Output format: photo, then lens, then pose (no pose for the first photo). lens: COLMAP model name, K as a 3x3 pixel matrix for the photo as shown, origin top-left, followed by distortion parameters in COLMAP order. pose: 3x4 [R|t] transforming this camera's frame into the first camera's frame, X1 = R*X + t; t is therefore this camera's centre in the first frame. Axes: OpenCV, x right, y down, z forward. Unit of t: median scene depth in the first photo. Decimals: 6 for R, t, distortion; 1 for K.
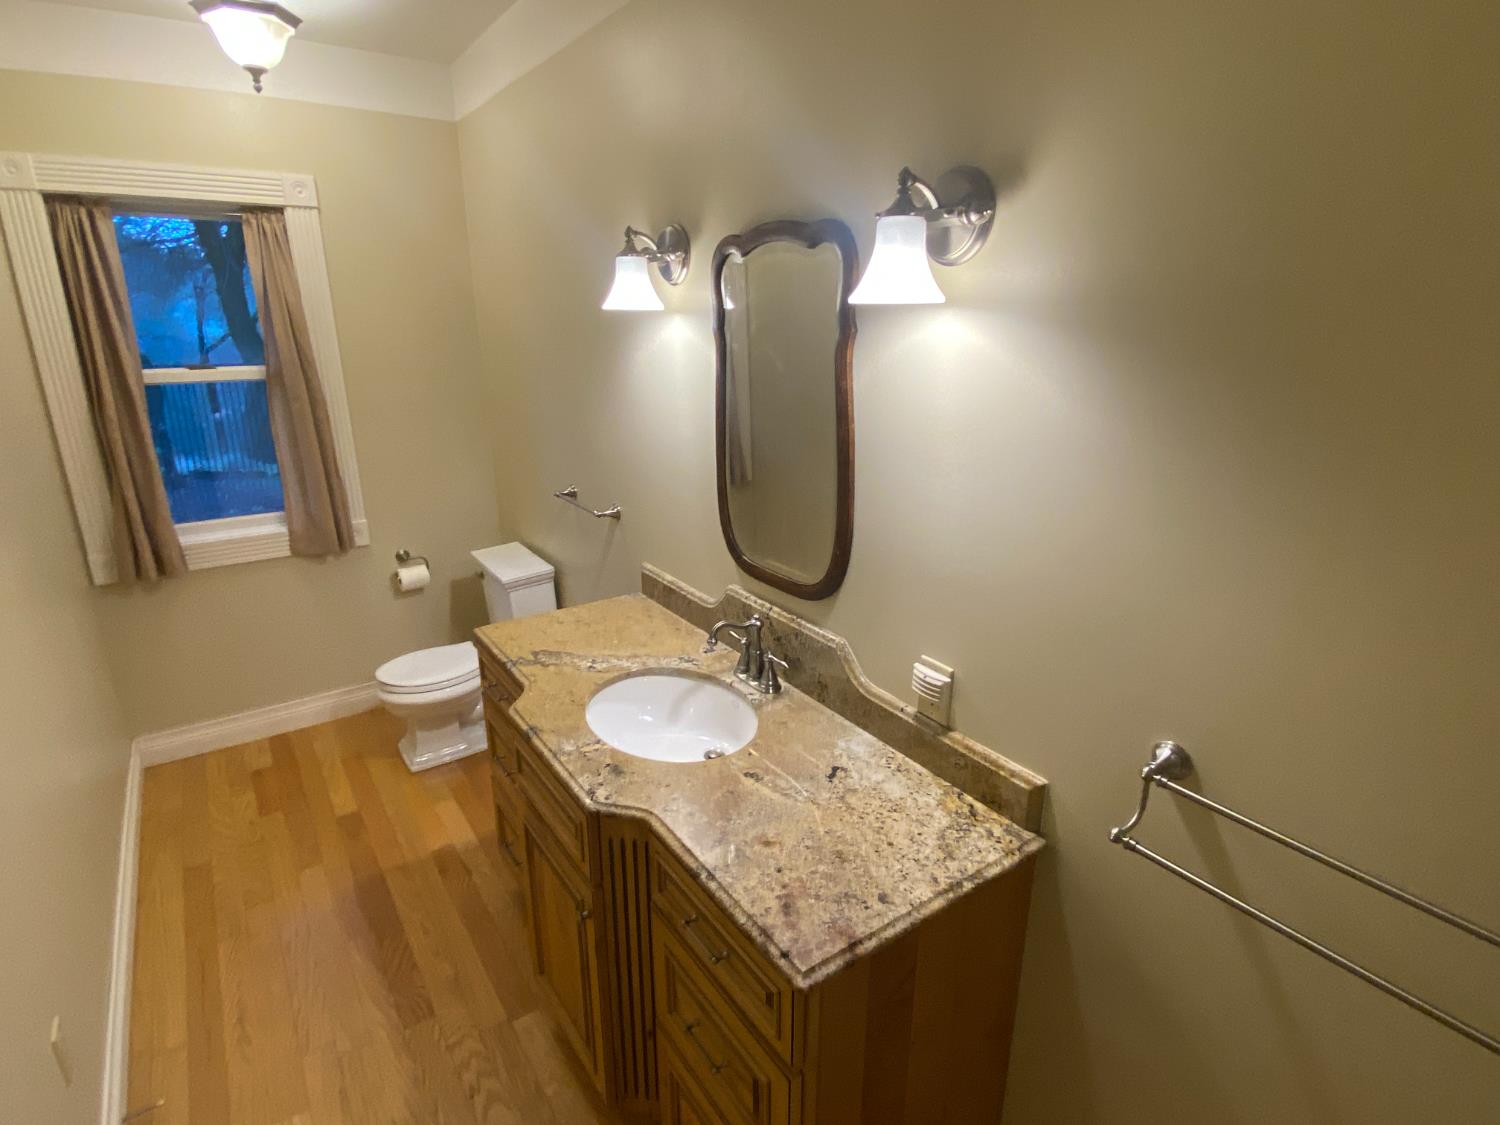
lens RADIAL K [[764.9, 0, 751.1], [0, 764.9, 559.1], [0, 0, 1]] dist [0.086958, -0.095571]
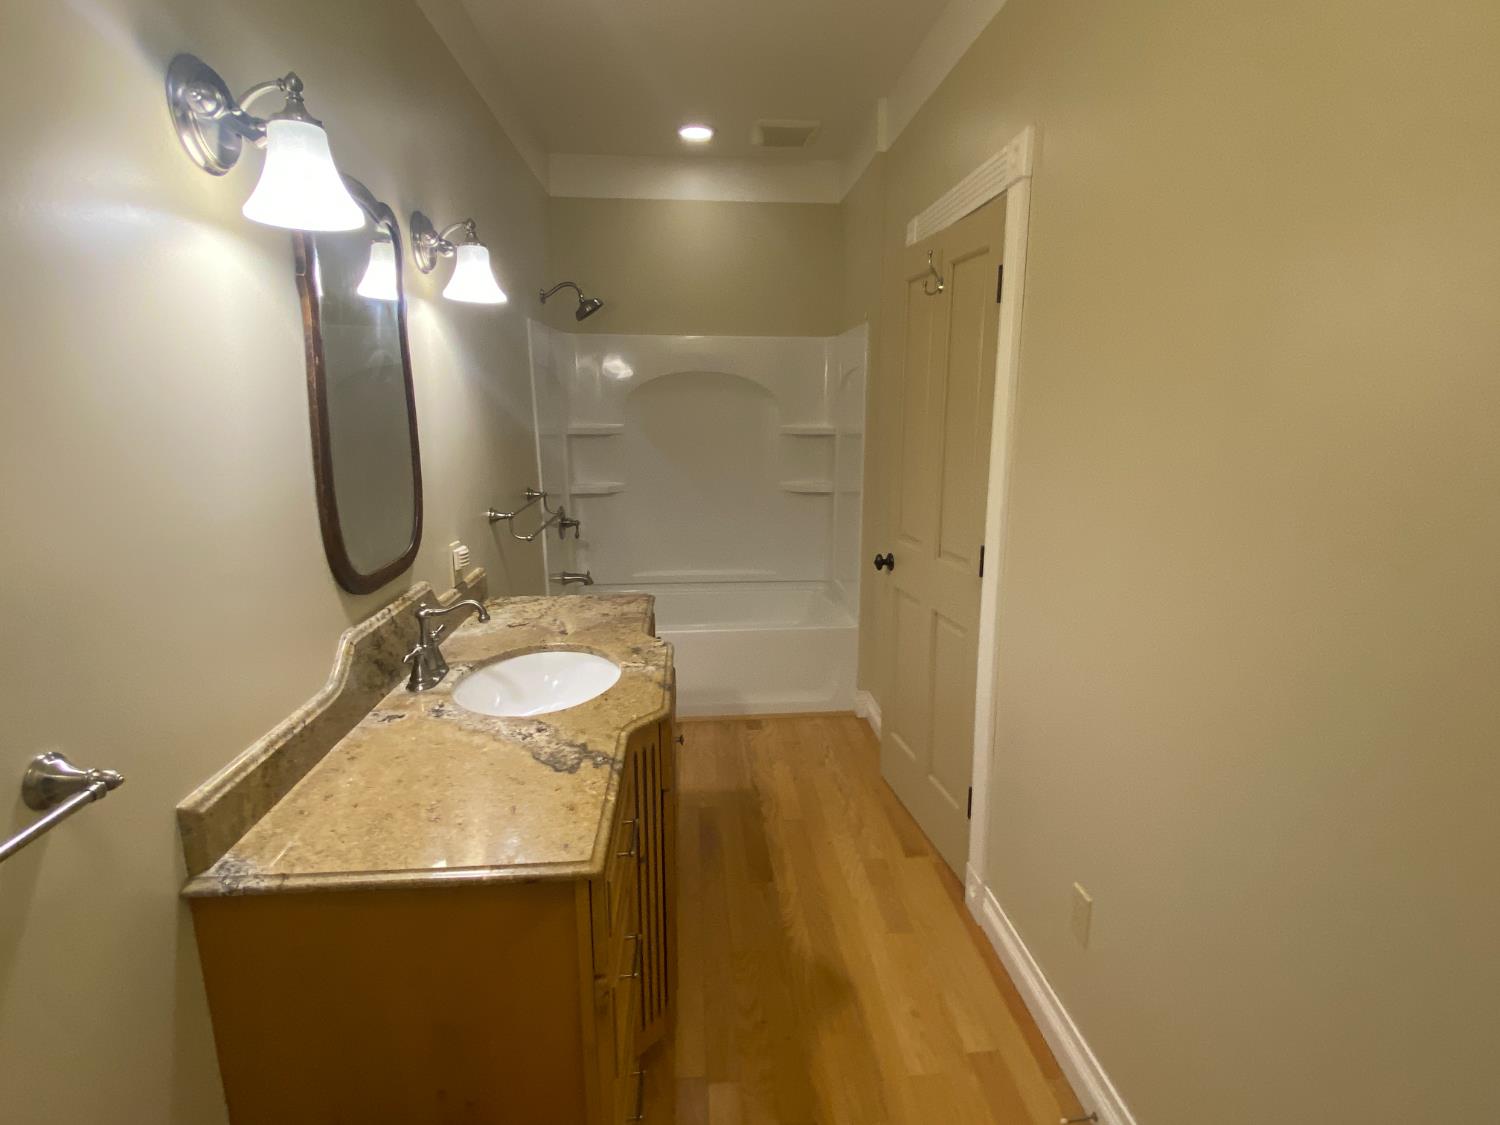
lens RADIAL K [[764.9, 0, 751.1], [0, 764.9, 559.1], [0, 0, 1]] dist [0.086958, -0.095571]
pose [[-0.861168, -0.102456, 0.497887, -0.751327], [0.154545, 0.880338, 0.448465, -0.314952], [-0.484257, 0.463150, -0.742285, 1.399187]]
